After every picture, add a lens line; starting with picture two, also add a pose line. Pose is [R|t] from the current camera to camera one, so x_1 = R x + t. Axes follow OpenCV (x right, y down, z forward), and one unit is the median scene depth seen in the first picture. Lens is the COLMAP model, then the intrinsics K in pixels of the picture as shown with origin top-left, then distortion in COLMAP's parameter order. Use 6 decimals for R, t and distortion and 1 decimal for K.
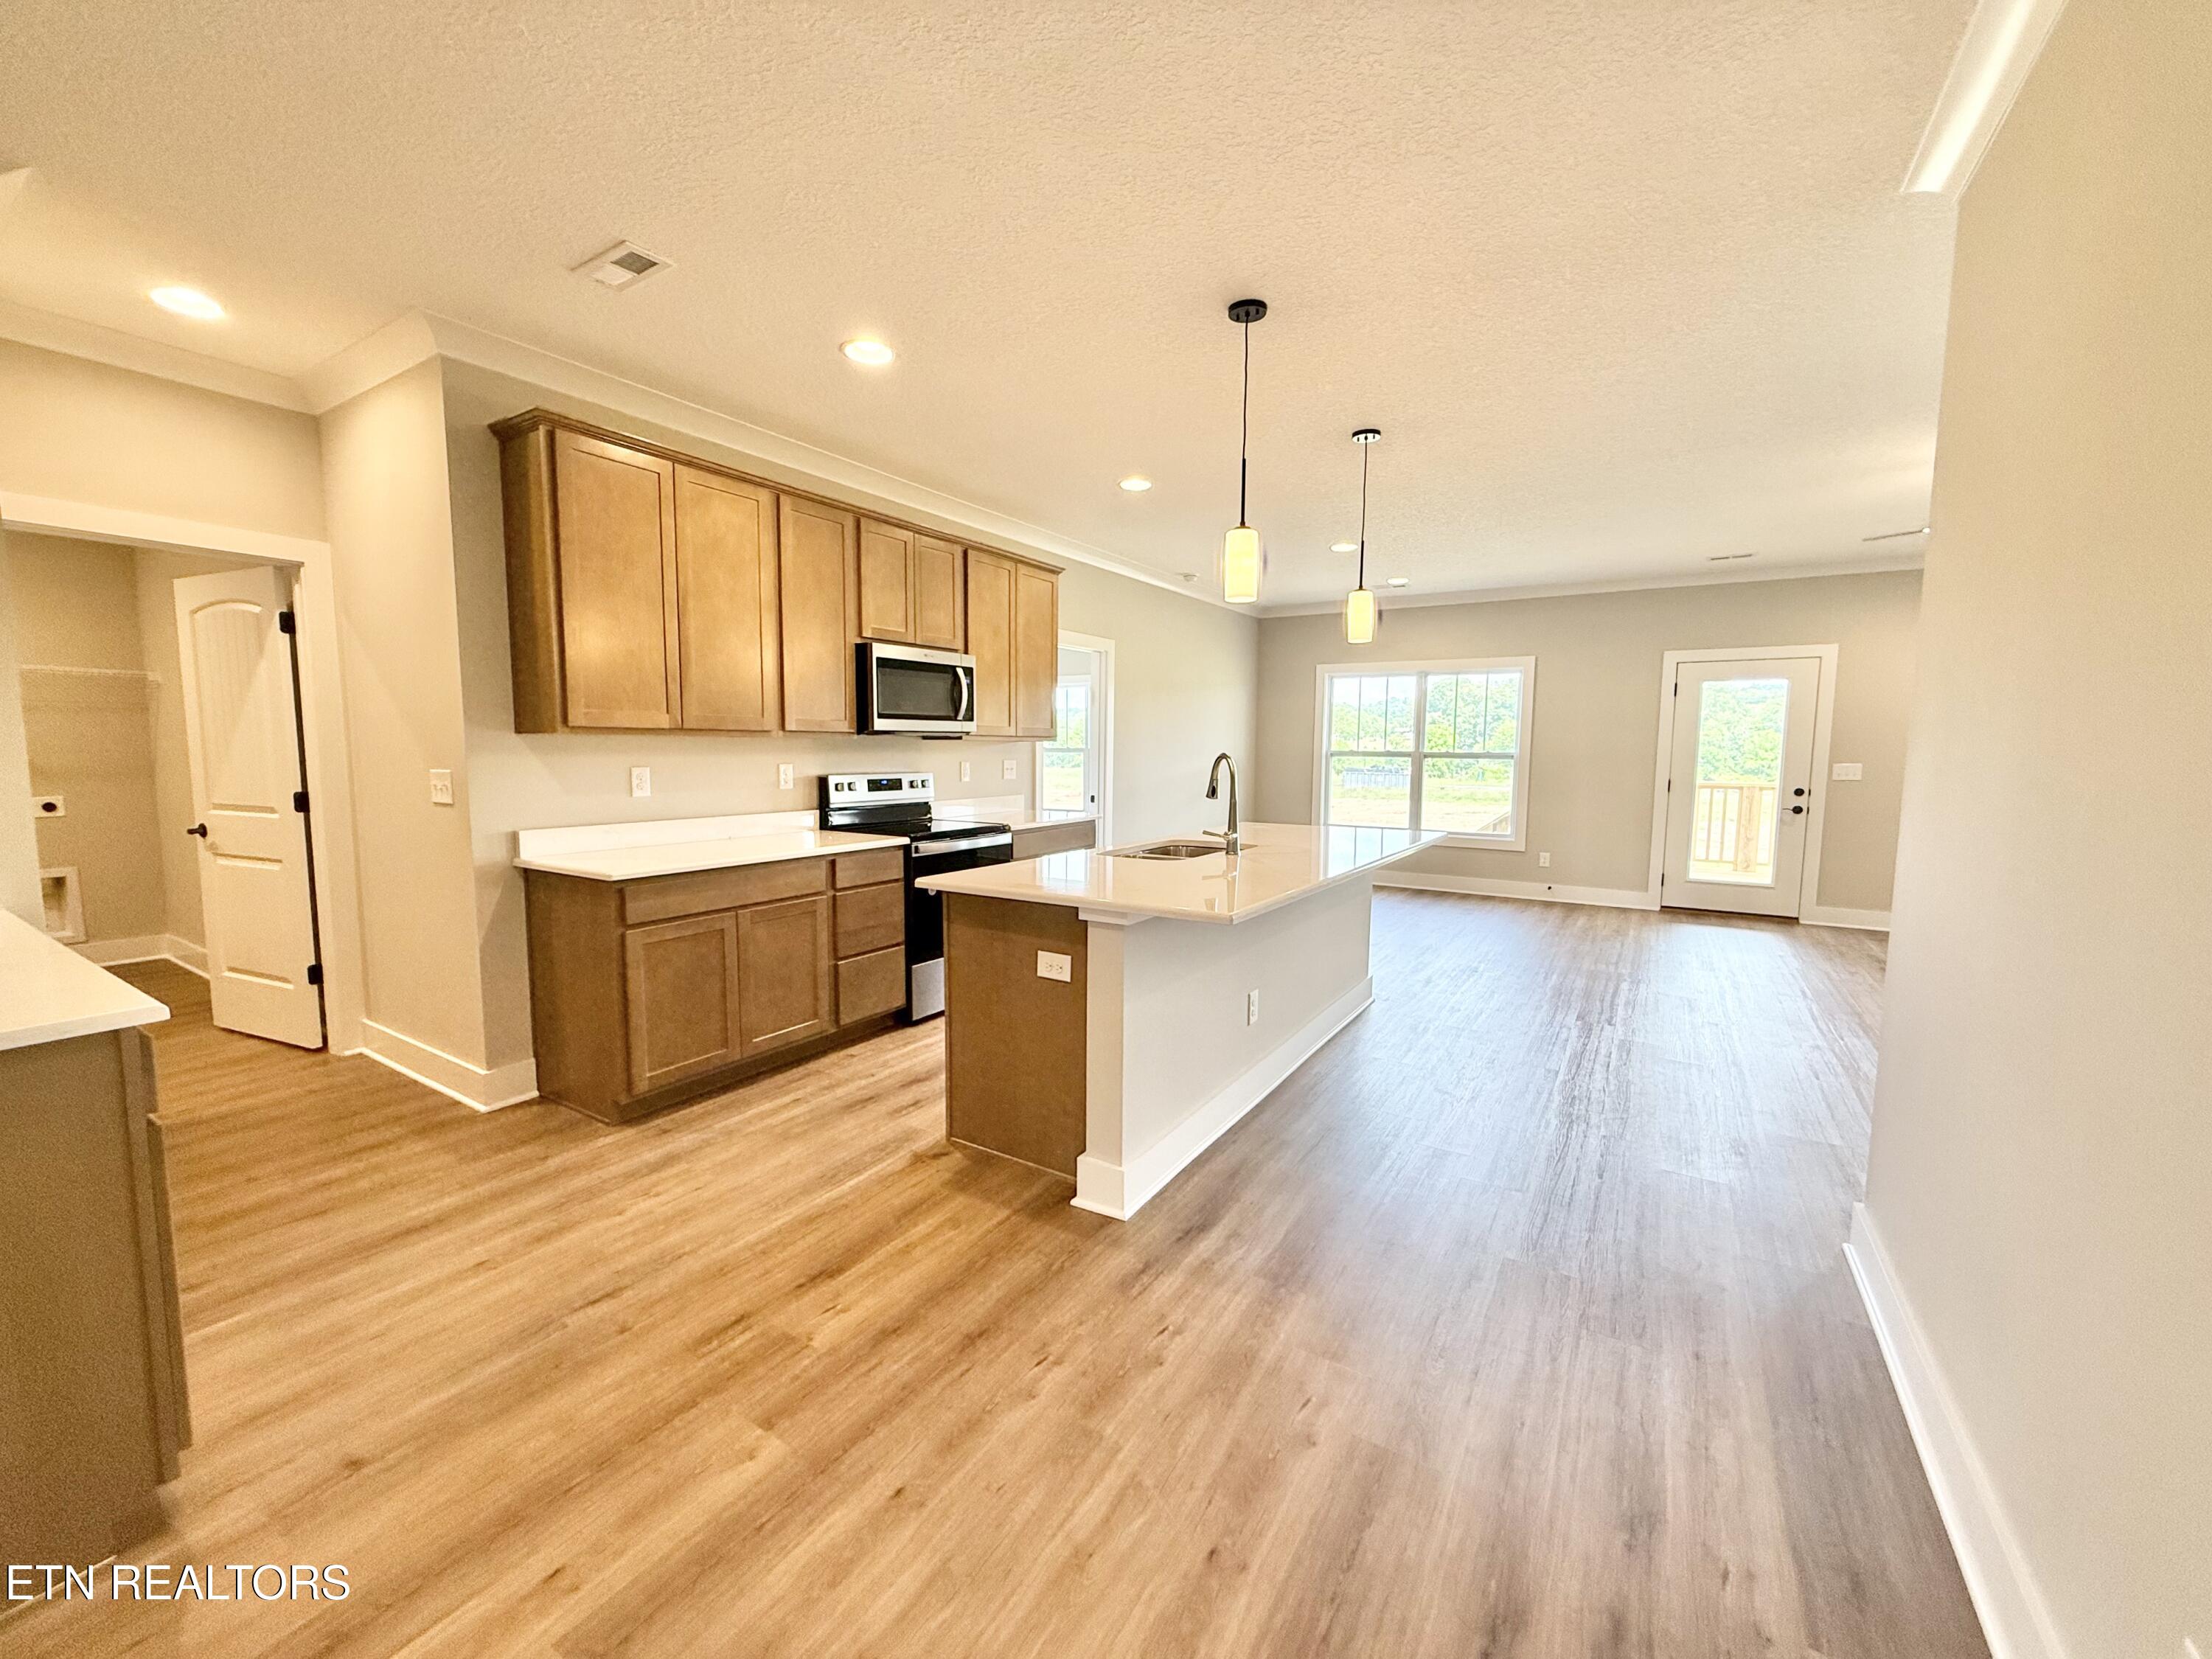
lens RADIAL K [[885.3, 0, 1099.8], [0, 885.3, 830.8], [0, 0, 1]] dist [0.001241, 0.000187]
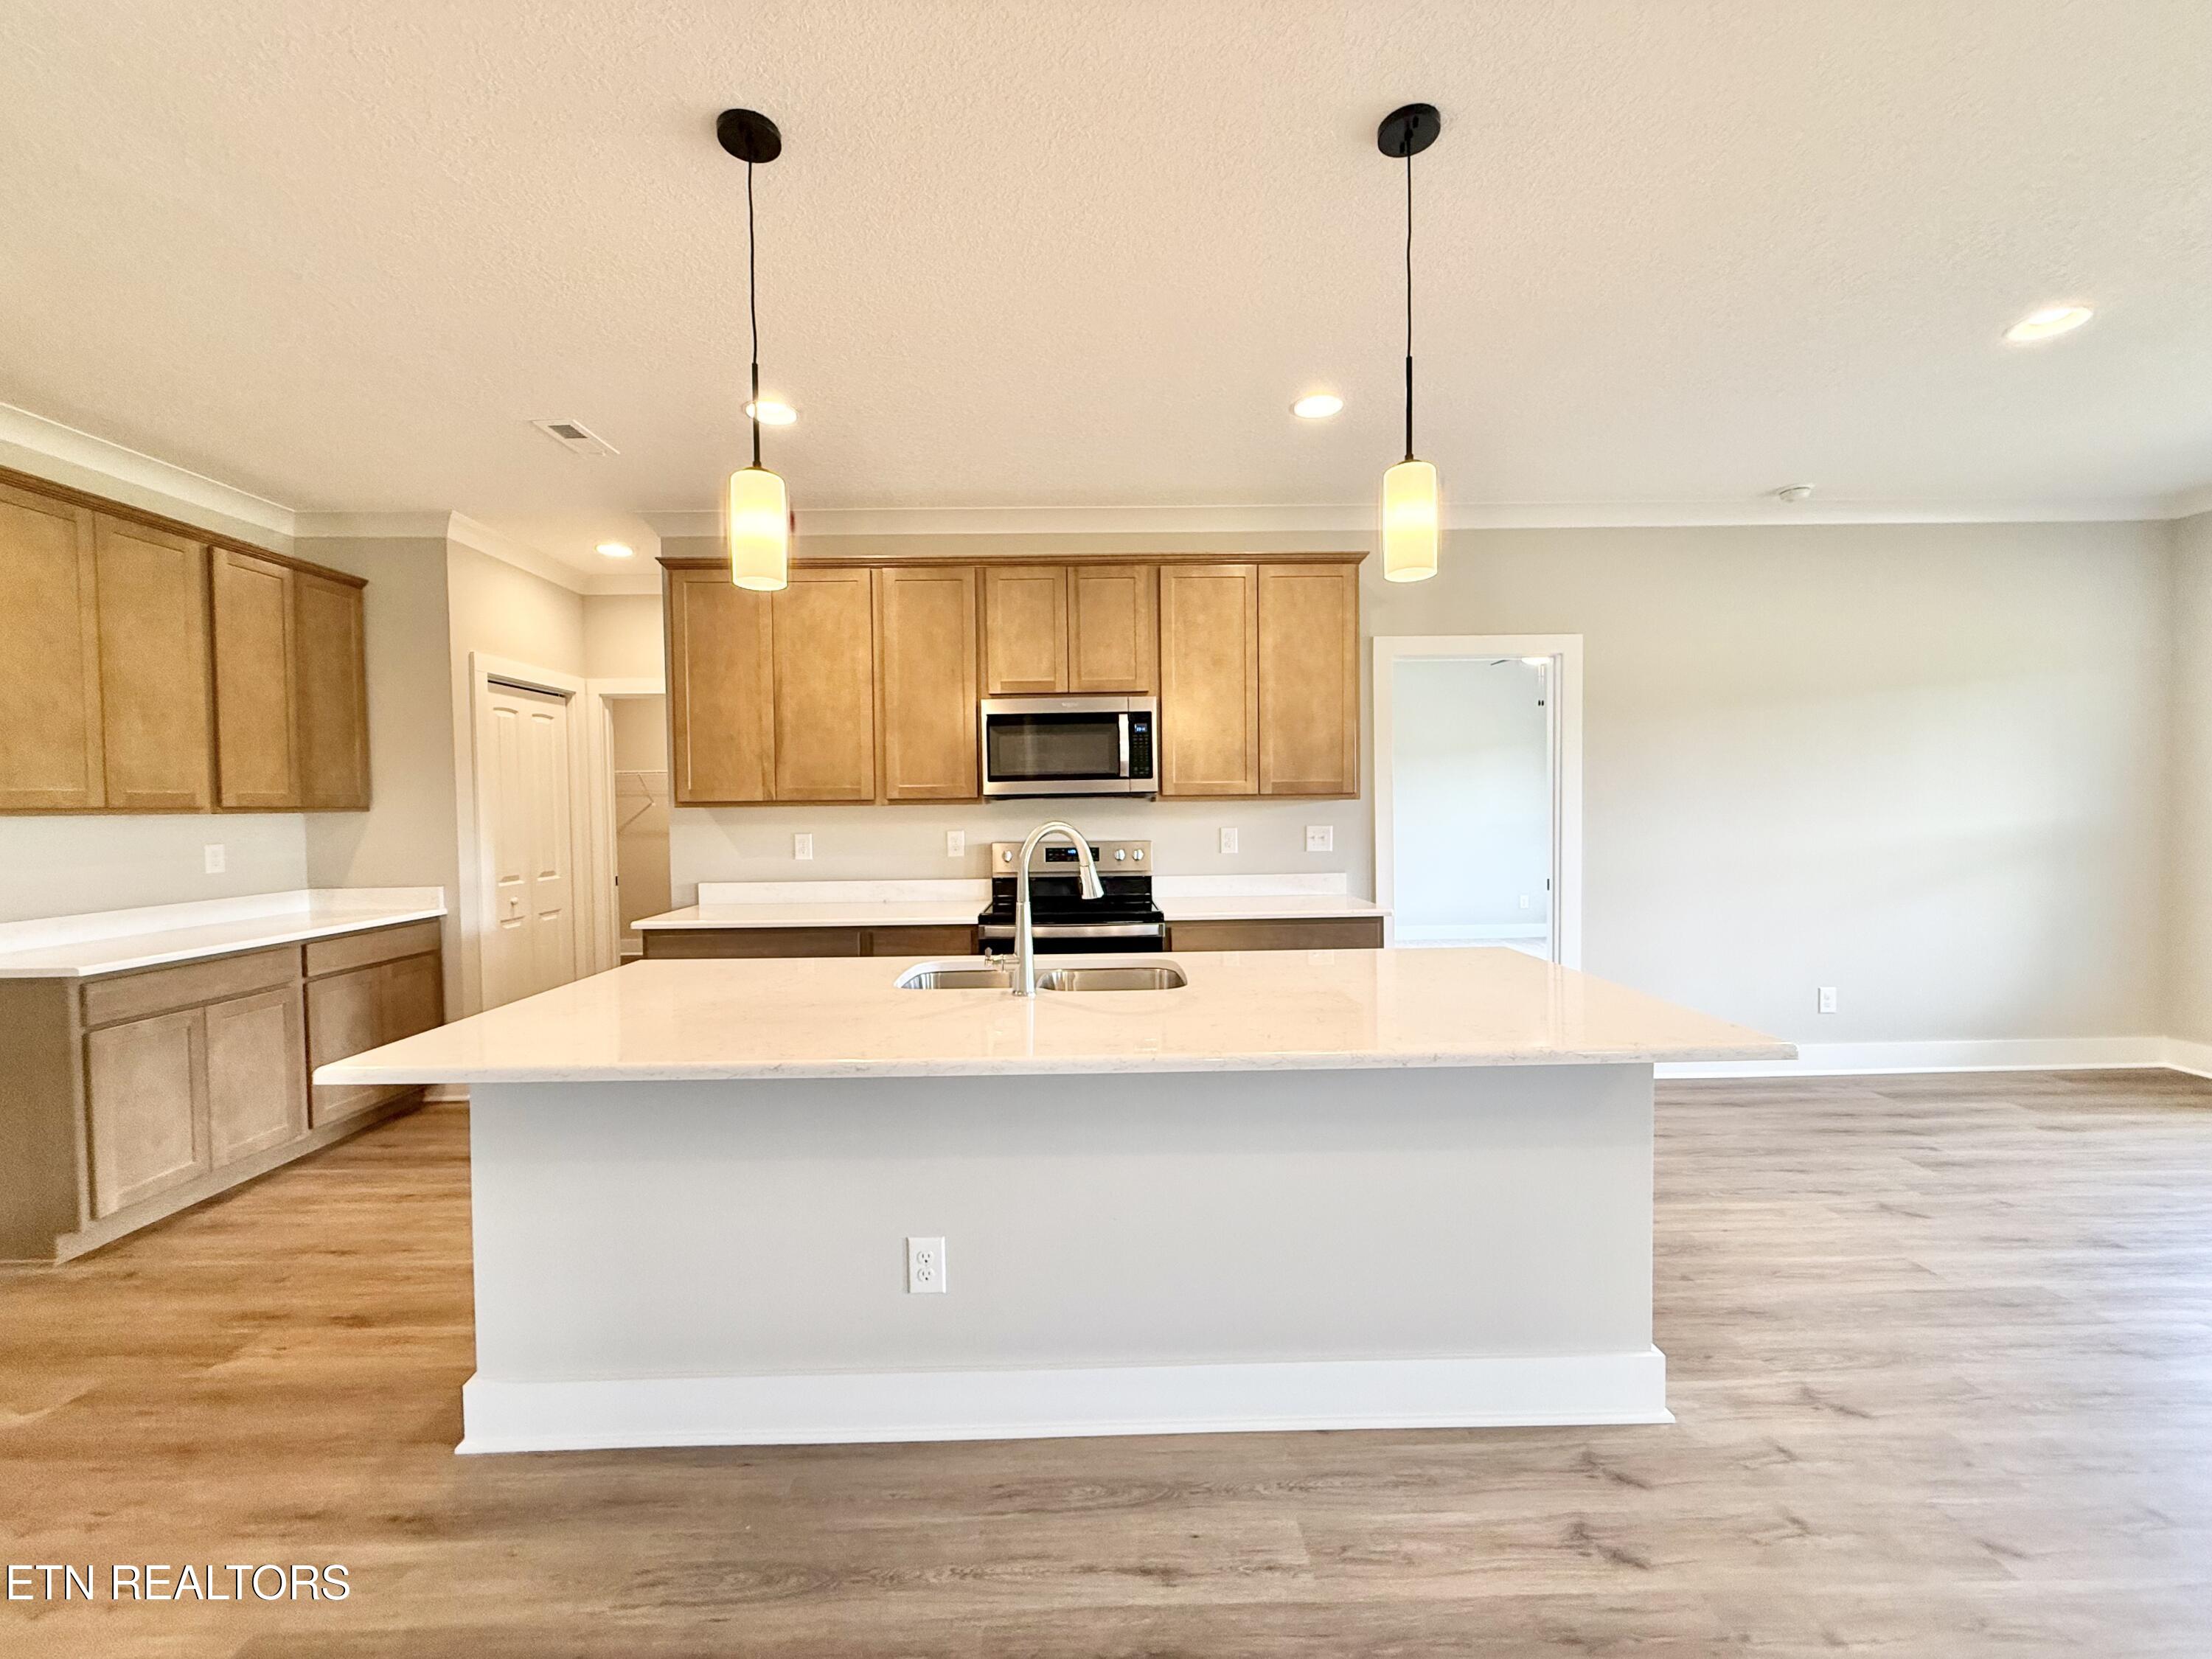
lens RADIAL K [[885.3, 0, 1097.0], [0, 885.3, 823.5], [0, 0, 1]] dist [0.001241, 0.000187]
pose [[0.542046, 0.000013, -0.840349, 0.902418], [-0.061353, 0.997332, -0.039559, -0.087685], [0.838106, 0.073001, 0.540600, 0.961210]]
